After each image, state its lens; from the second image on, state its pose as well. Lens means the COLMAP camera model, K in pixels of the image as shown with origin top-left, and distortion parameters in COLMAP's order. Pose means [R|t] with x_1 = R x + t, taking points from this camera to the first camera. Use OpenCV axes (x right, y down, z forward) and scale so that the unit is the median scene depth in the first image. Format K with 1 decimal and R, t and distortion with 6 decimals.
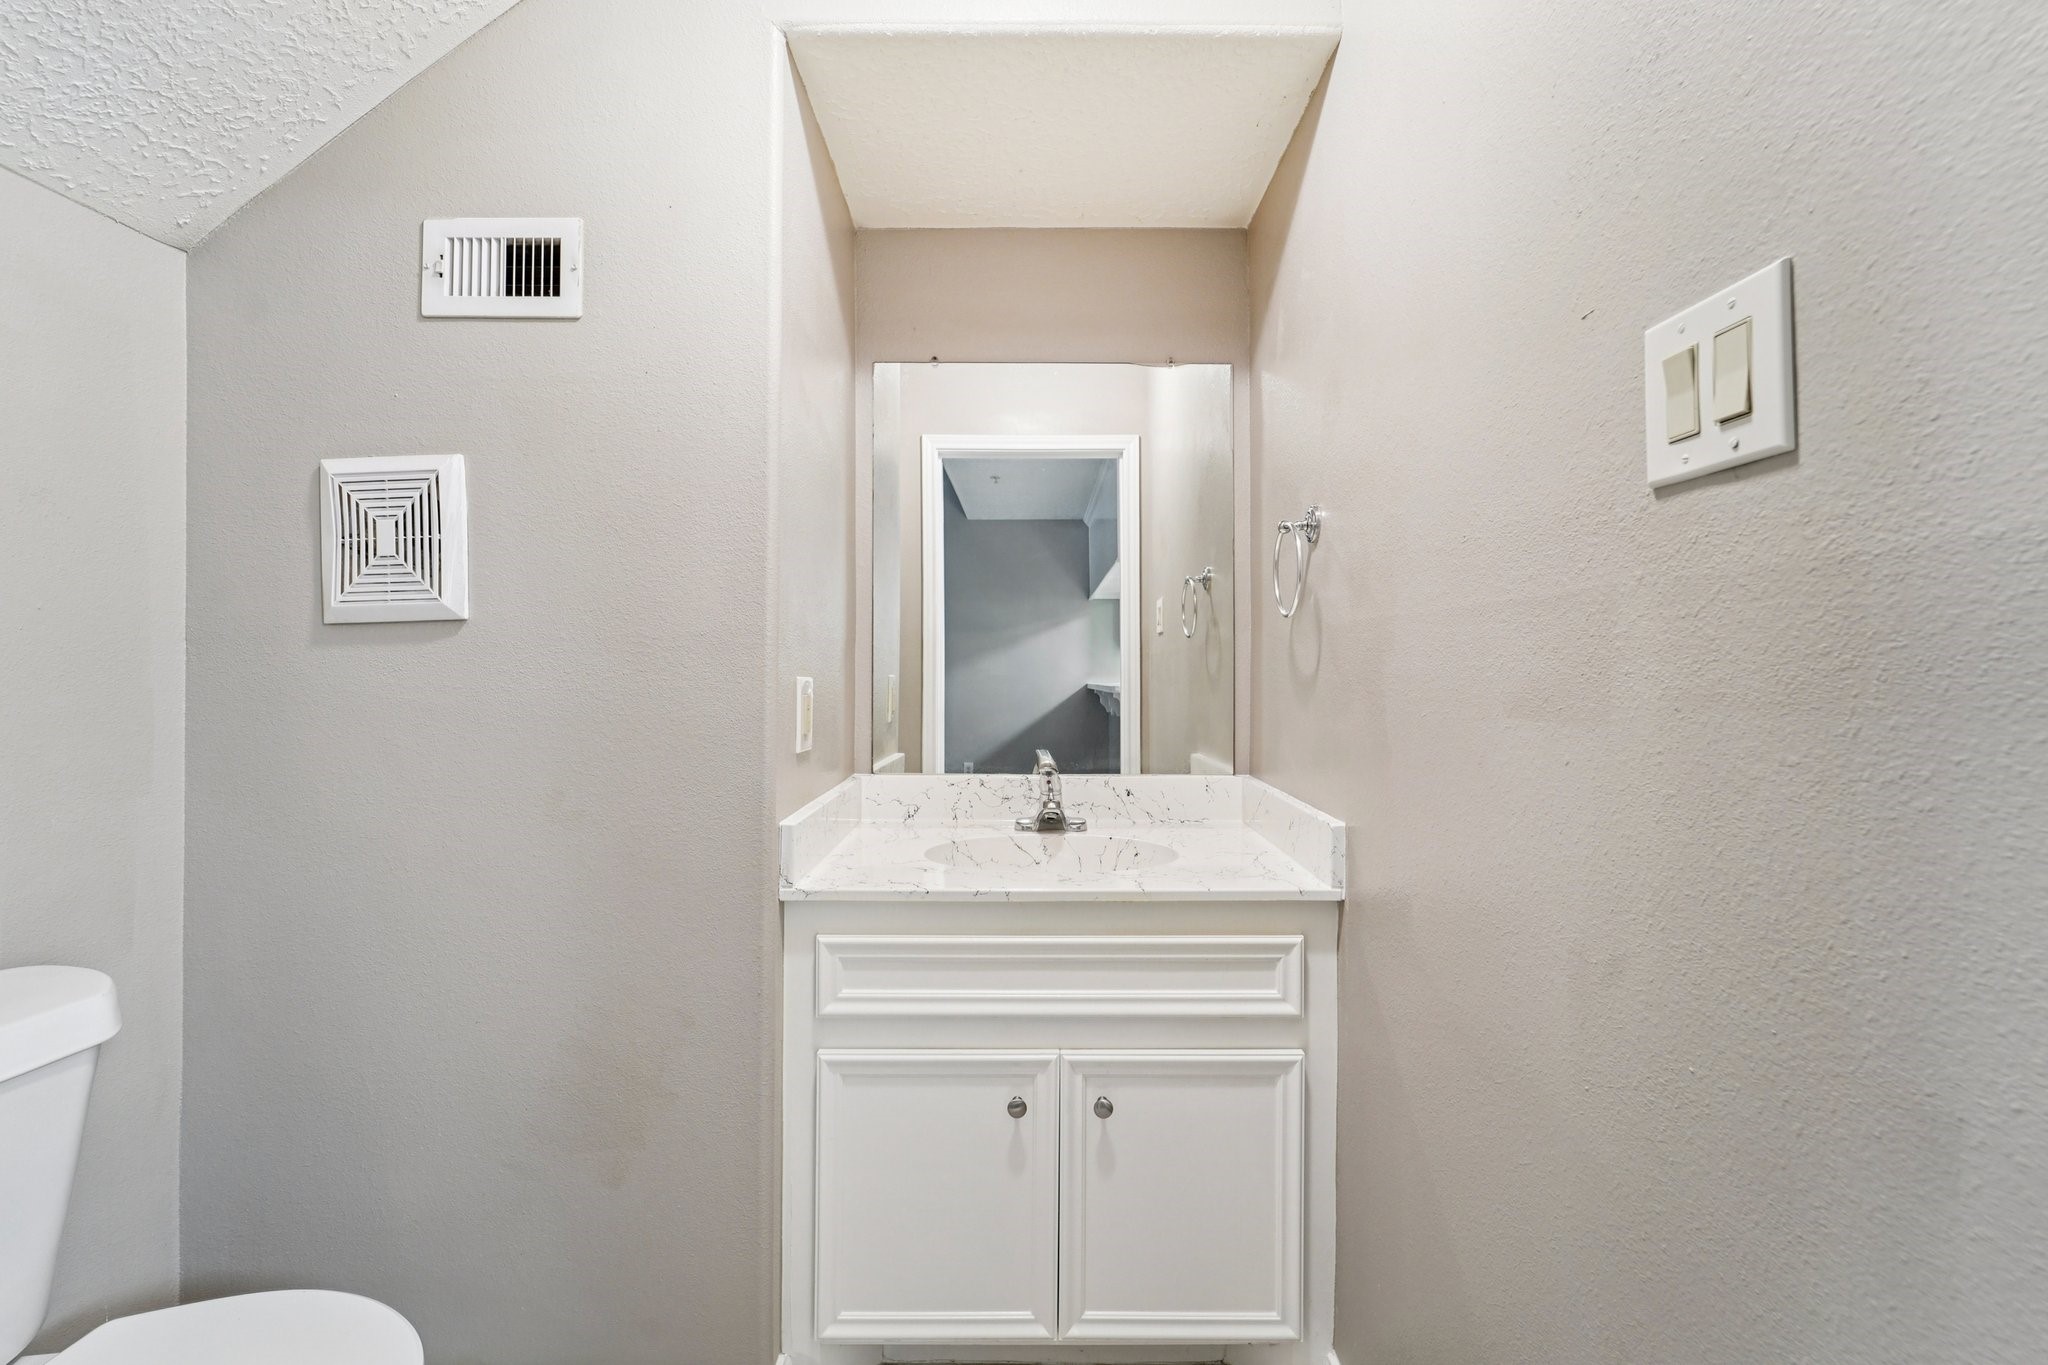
lens RADIAL K [[839.4, 0, 1020.5], [0, 839.4, 675.0], [0, 0, 1]] dist [-0.020038, 0.000132]
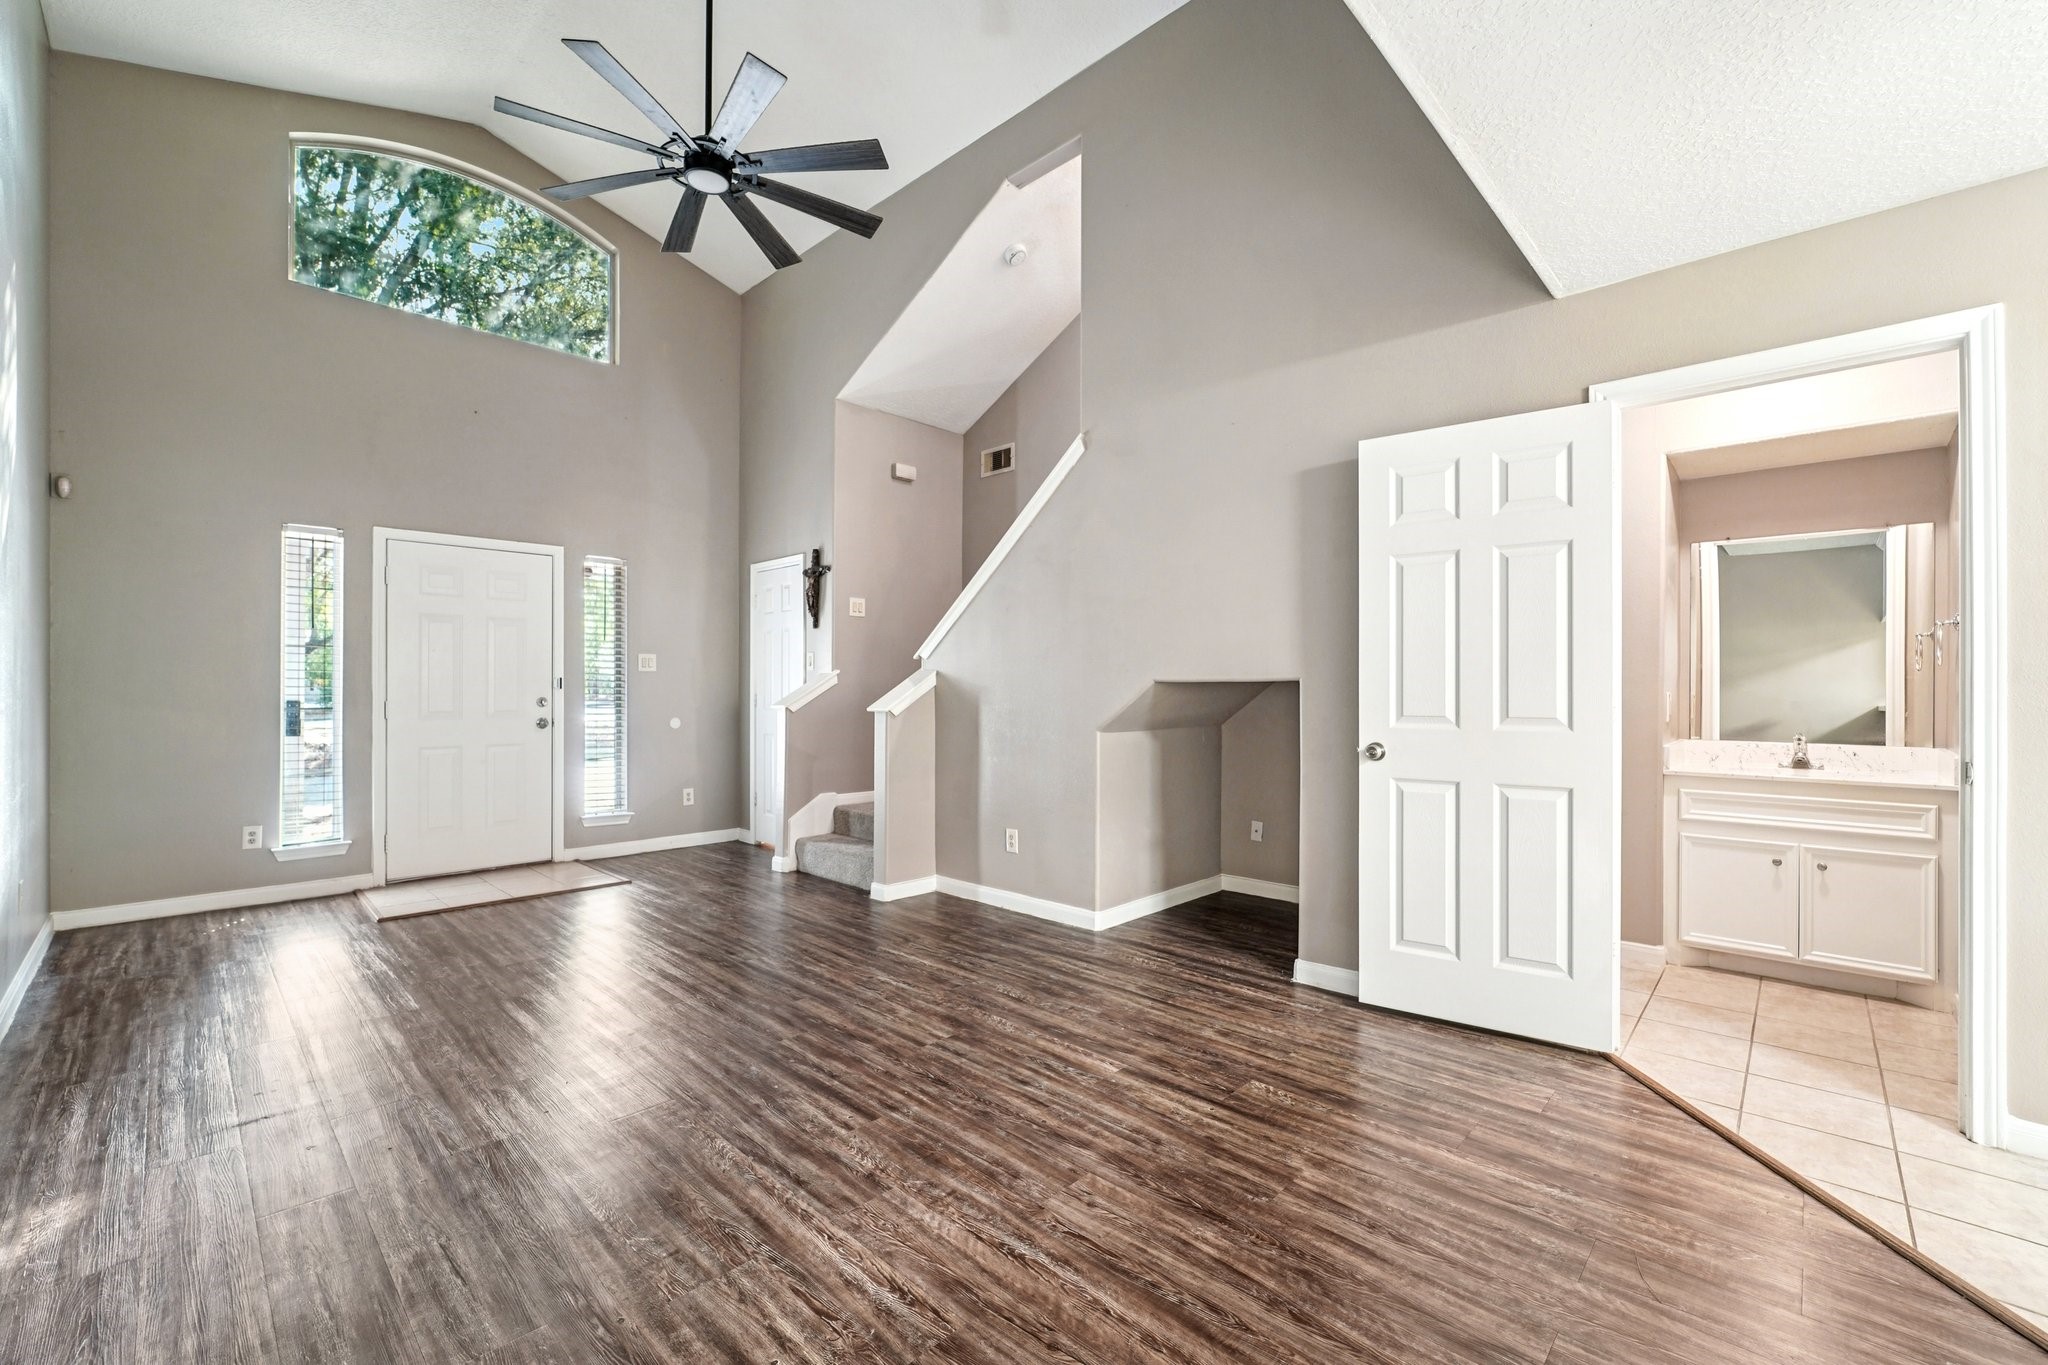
lens RADIAL K [[839.4, 0, 1024.3], [0, 839.4, 690.9], [0, 0, 1]] dist [-0.020038, 0.000132]
pose [[0.726732, 0.002103, -0.686918, 0.054245], [-0.005831, 0.999978, -0.003108, 0.016732], [0.686897, 0.006264, 0.726728, -2.387913]]
